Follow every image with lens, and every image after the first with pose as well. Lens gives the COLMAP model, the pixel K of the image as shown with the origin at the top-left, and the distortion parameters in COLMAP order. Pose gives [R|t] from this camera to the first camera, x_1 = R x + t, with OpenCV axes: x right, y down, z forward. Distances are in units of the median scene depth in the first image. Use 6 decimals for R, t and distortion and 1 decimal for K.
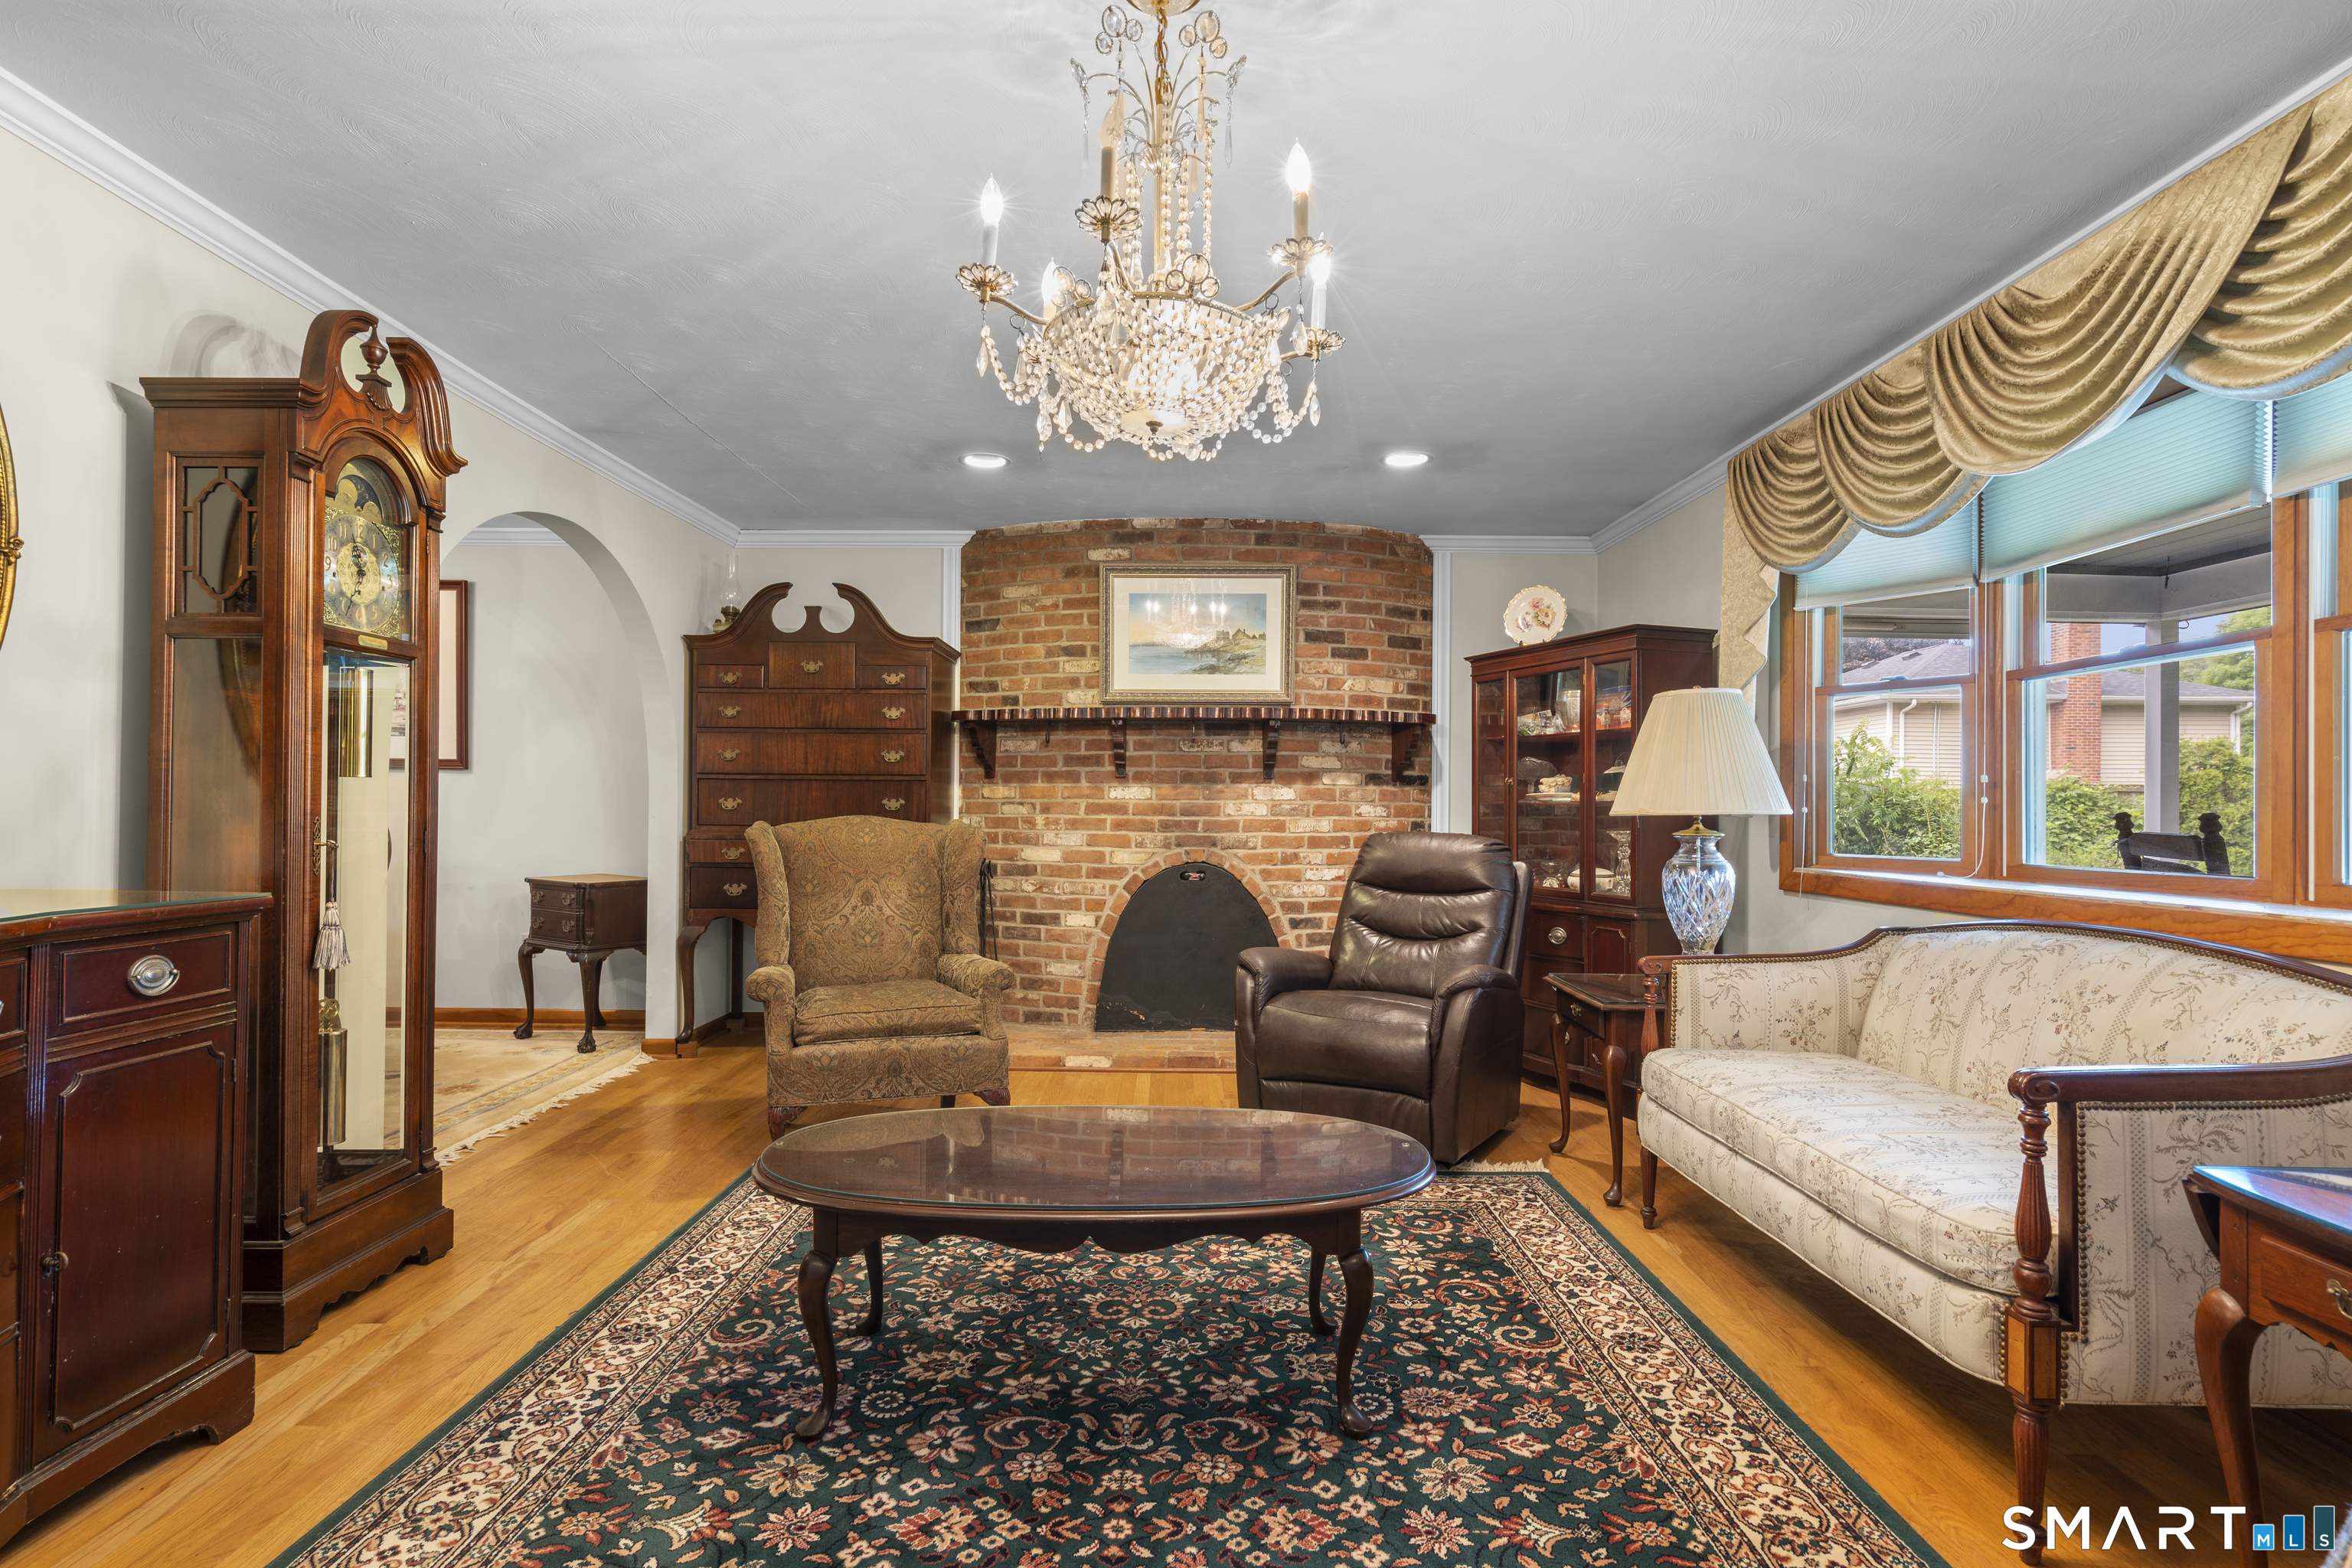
lens RADIAL K [[1129.6, 0, 1176.9], [0, 1129.6, 797.4], [0, 0, 1]] dist [-0.001170, 0.000792]
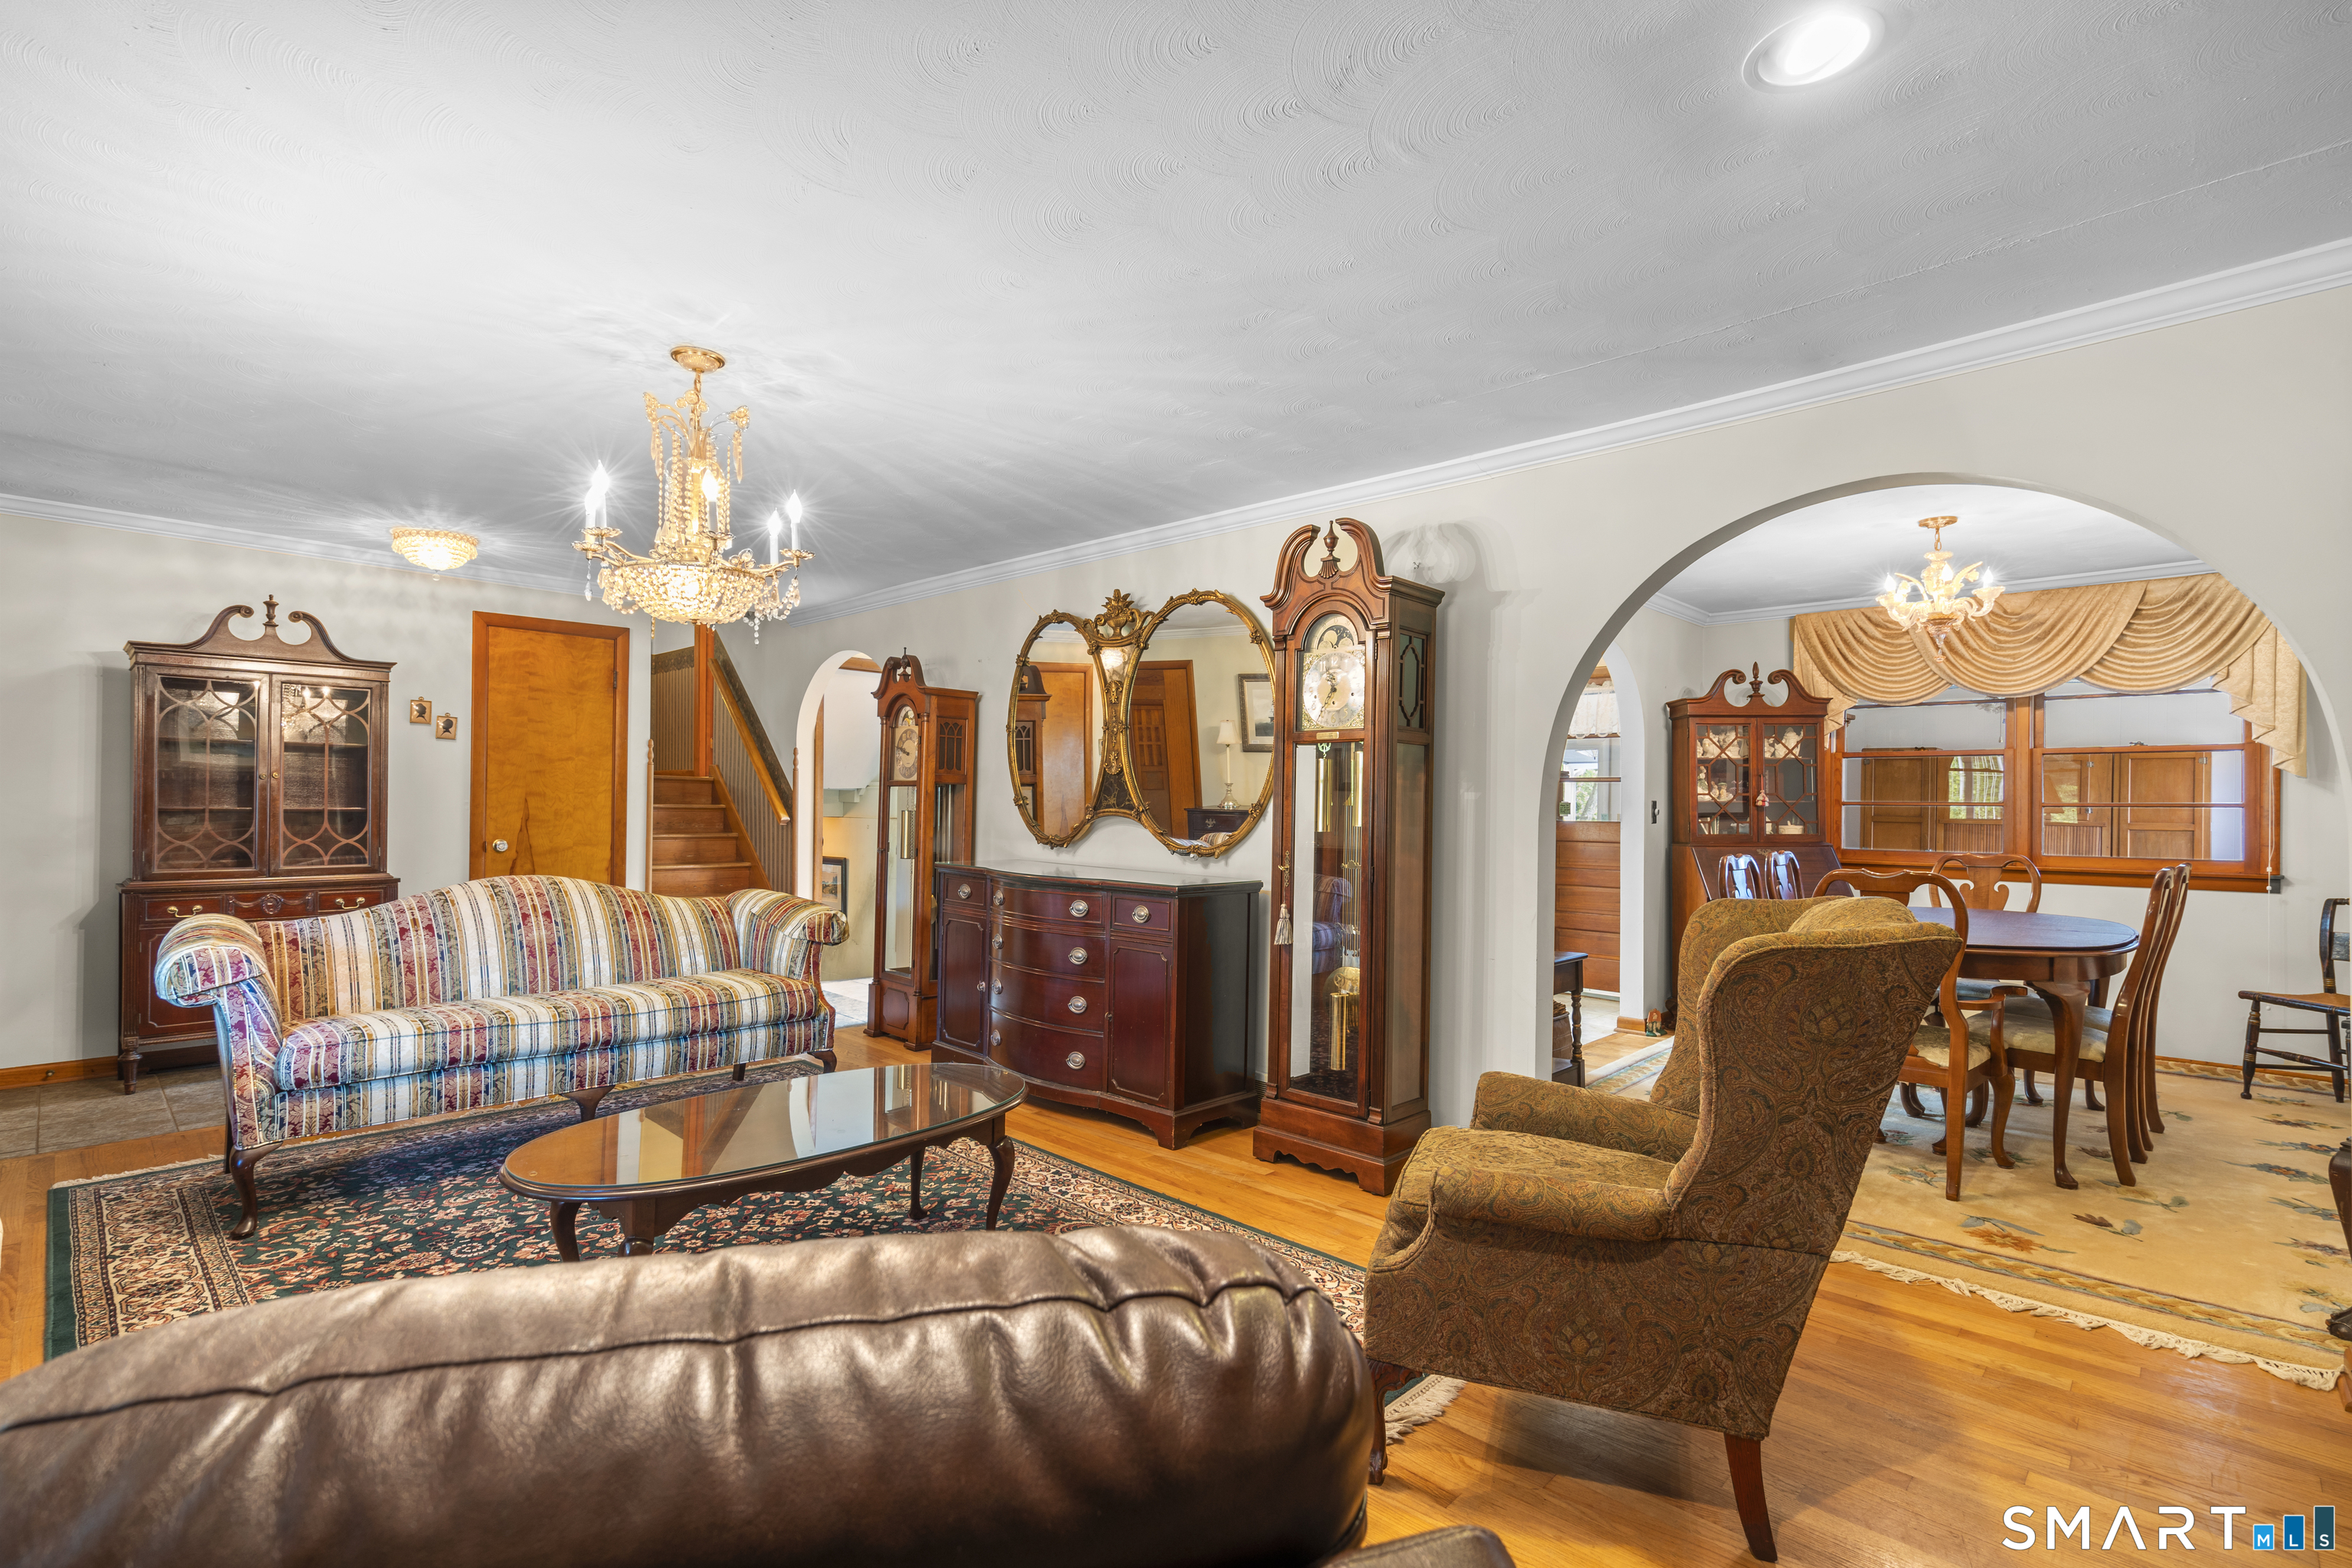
lens RADIAL K [[1048.4, 0, 1172.8], [0, 1048.4, 800.6], [0, 0, 1]] dist [-0.012204, 0.004420]
pose [[-0.685784, -0.023374, -0.727429, 0.214998], [-0.013283, 0.999720, -0.019601, -0.012112], [0.727683, -0.003780, -0.685903, 0.892136]]
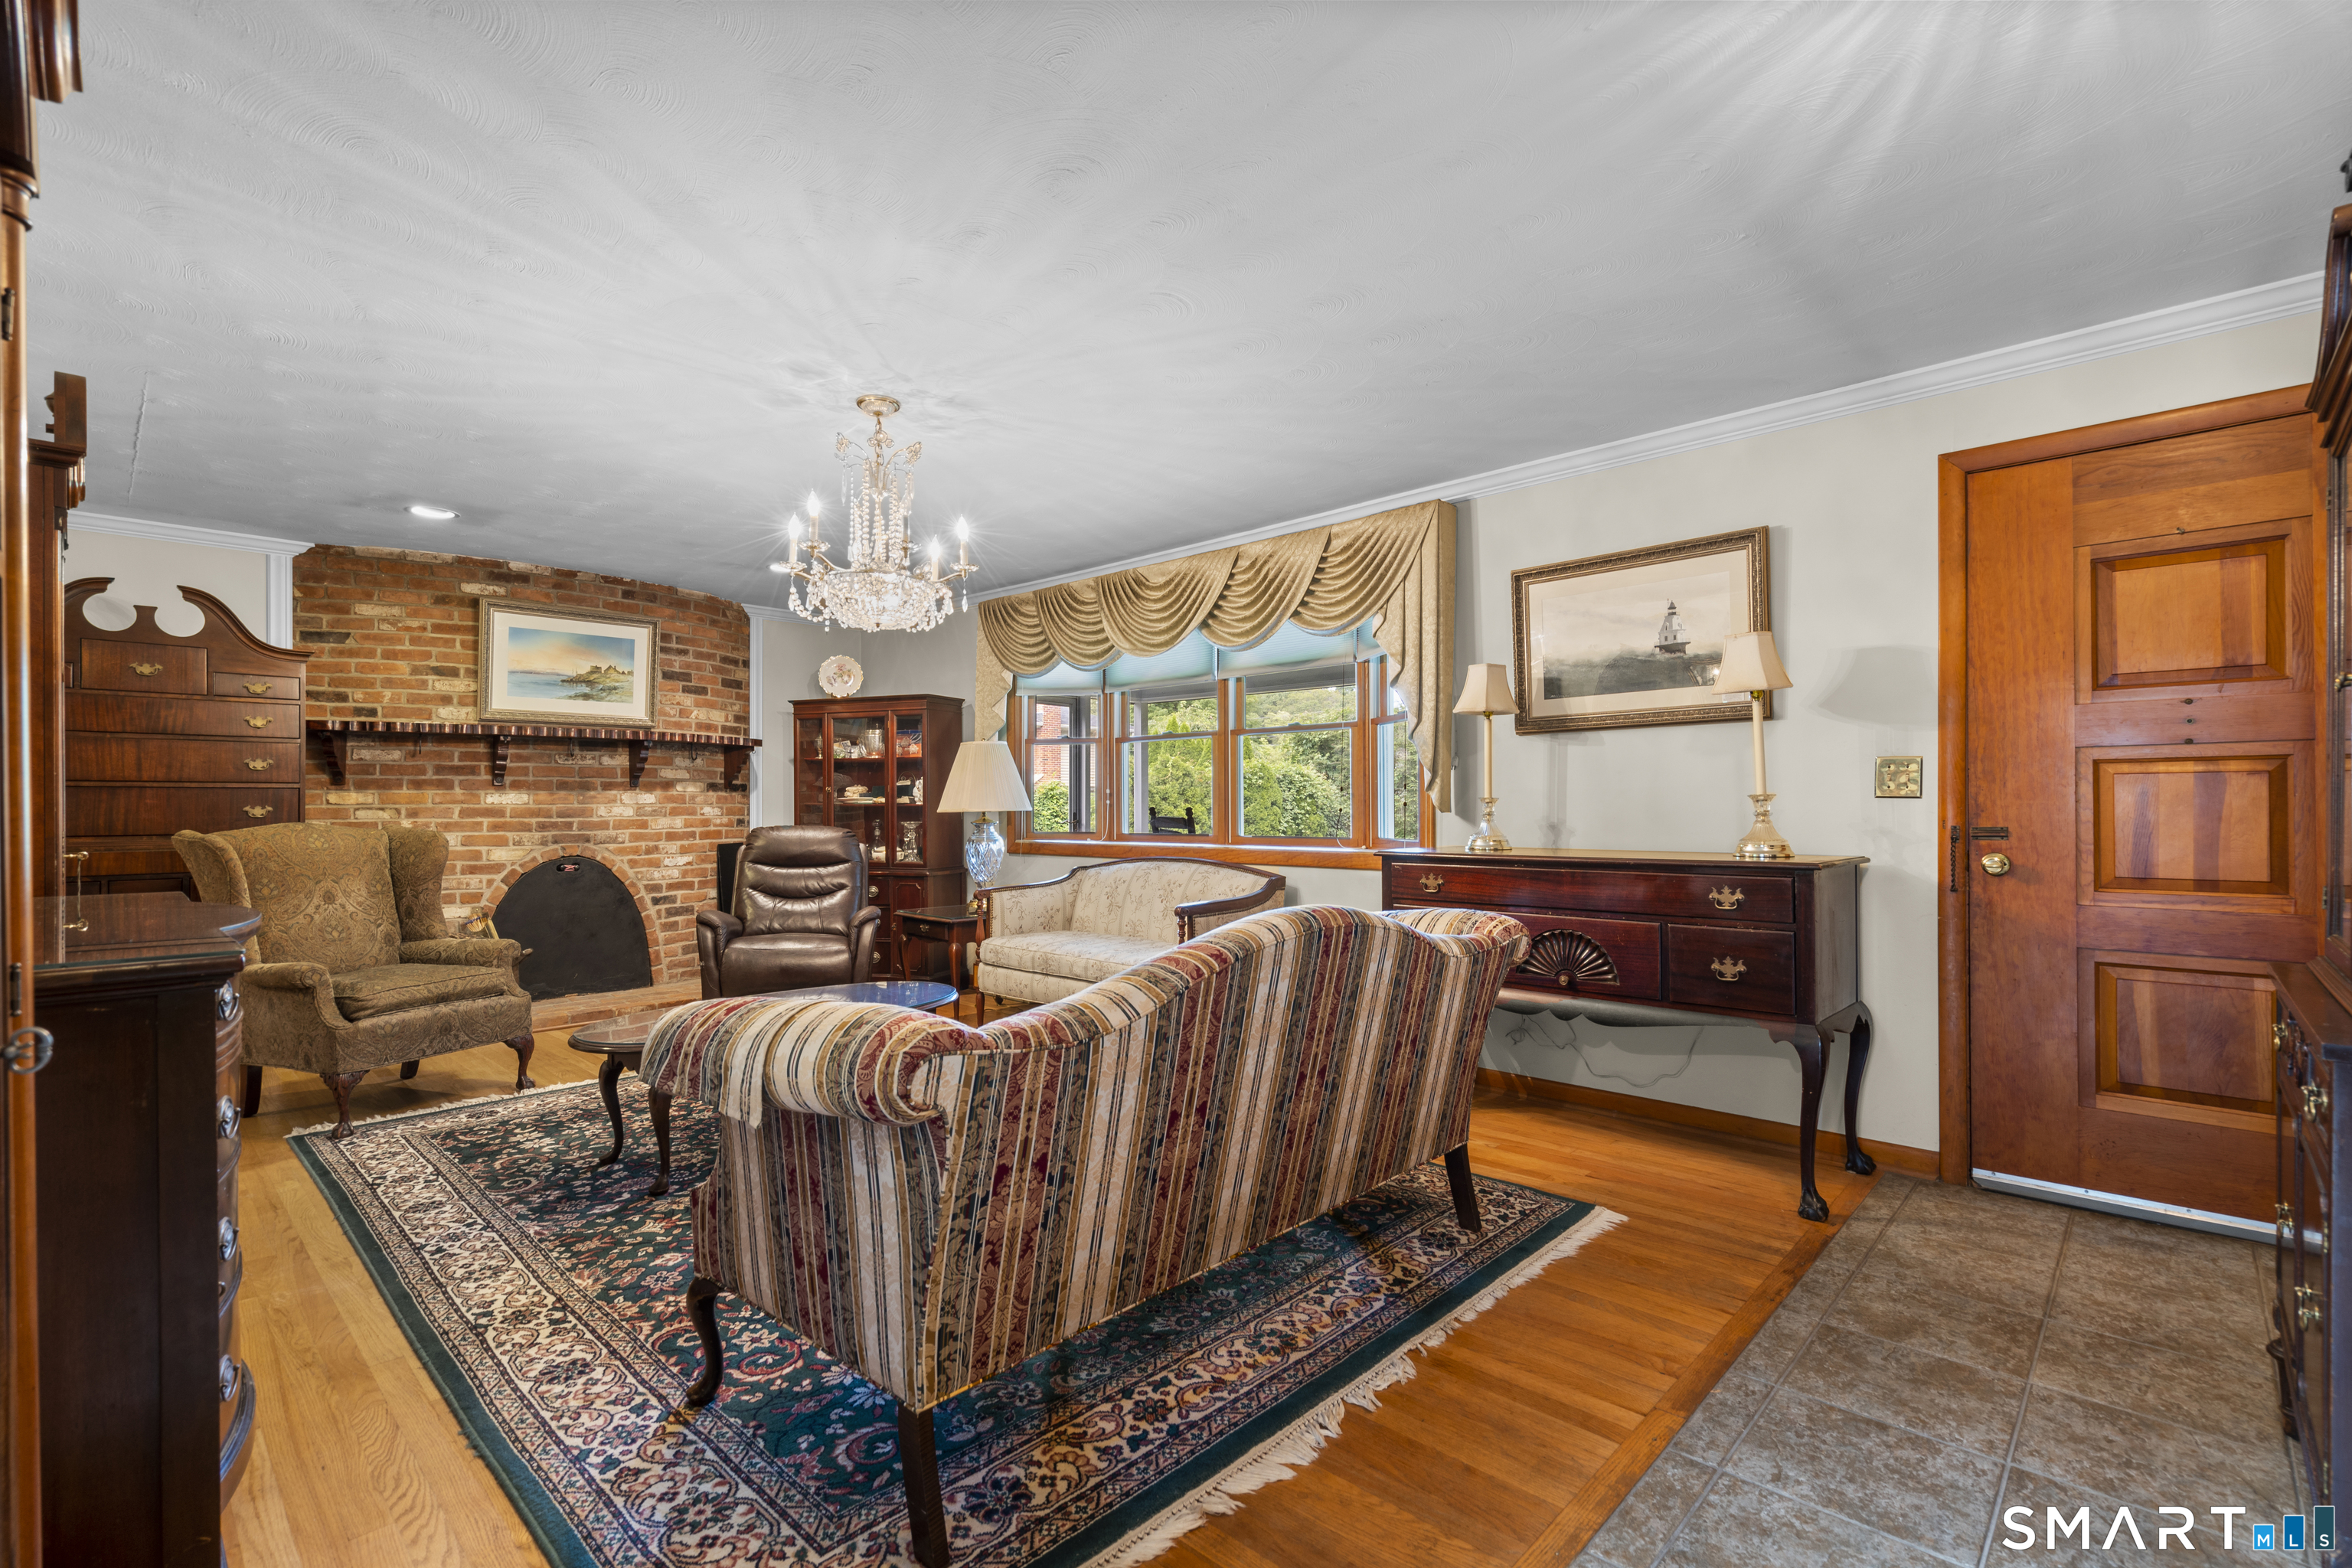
lens RADIAL K [[1048.4, 0, 1172.8], [0, 1048.4, 800.6], [0, 0, 1]] dist [-0.012204, 0.004420]
pose [[0.689602, -0.007148, 0.724153, -0.346329], [0.001830, 0.999965, 0.008128, -0.009467], [-0.724186, -0.004280, 0.689591, -0.230809]]
